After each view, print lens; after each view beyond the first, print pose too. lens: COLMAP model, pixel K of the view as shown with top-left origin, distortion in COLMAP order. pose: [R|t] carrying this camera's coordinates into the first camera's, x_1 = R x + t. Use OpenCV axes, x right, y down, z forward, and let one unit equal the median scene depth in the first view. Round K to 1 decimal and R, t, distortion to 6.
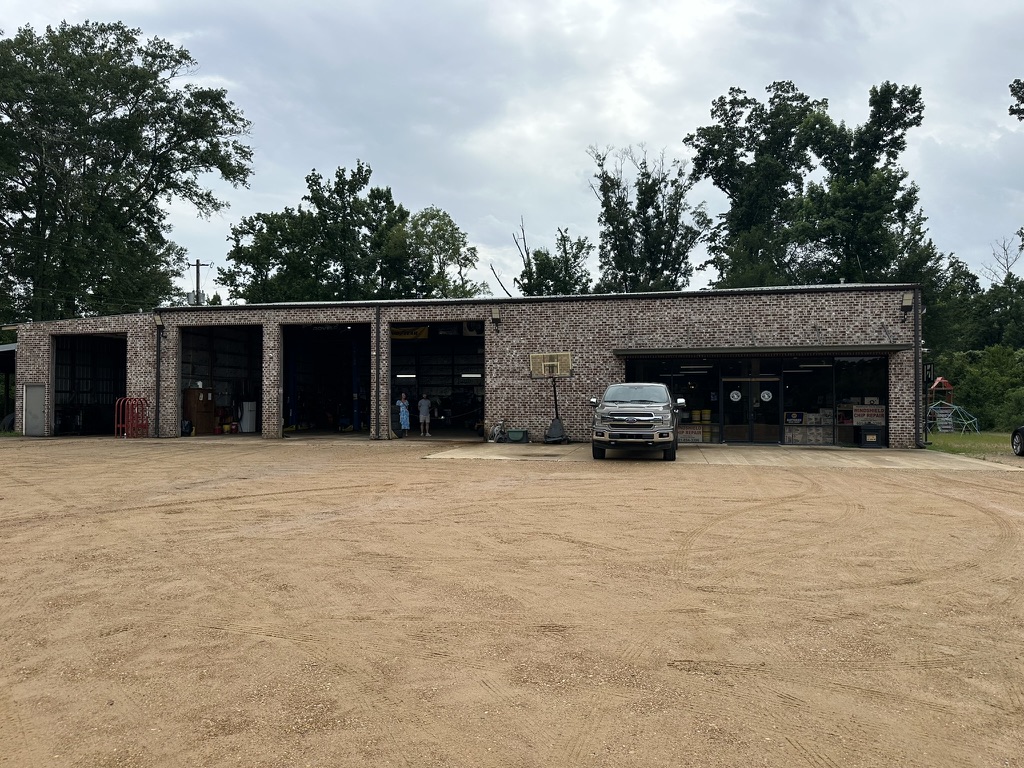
lens RADIAL K [[733.0, 0, 516.1], [0, 733.0, 379.6], [0, 0, 1]] dist [0.012783, -0.011598]
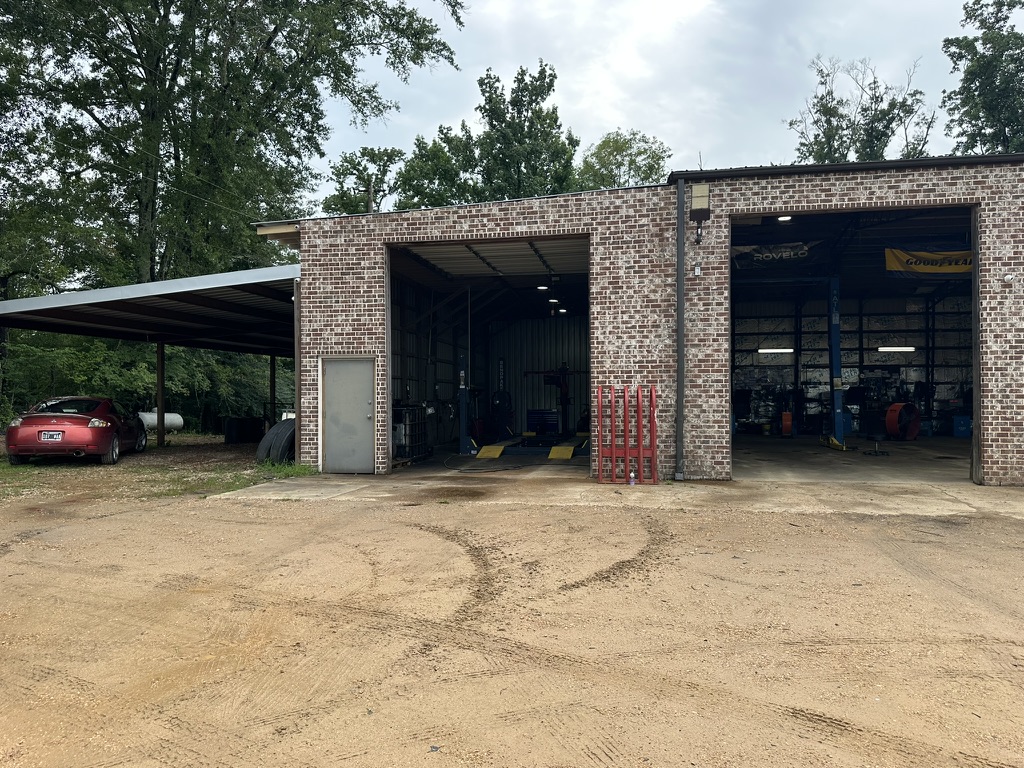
lens RADIAL K [[733.0, 0, 506.8], [0, 733.0, 391.1], [0, 0, 1]] dist [0.012783, -0.011598]
pose [[0.999386, -0.005628, 0.034591, -0.316748], [0.004616, 0.999561, 0.029267, 0.007856], [-0.034740, -0.029089, 0.998973, 0.306186]]
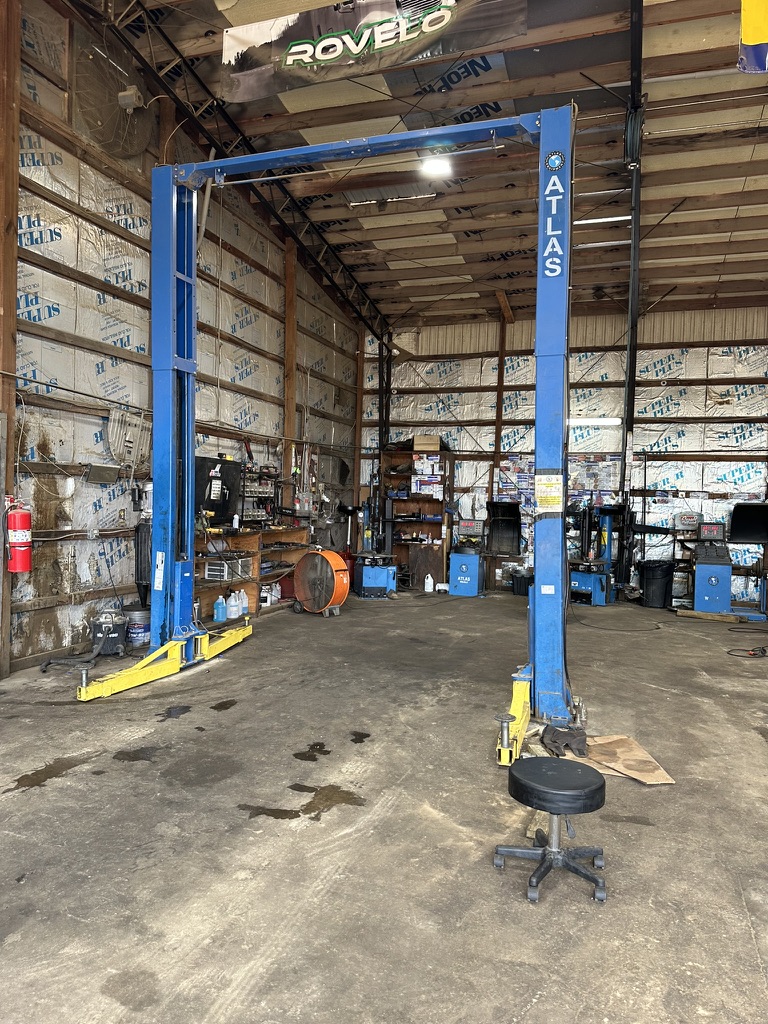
lens RADIAL K [[733.0, 0, 383.1], [0, 733.0, 513.6], [0, 0, 1]] dist [0.012783, -0.011598]
pose [[0.993504, 0.028858, -0.110081, -0.155575], [-0.022658, 0.998108, 0.057163, 0.013229], [0.111523, -0.054297, 0.992277, 0.554974]]
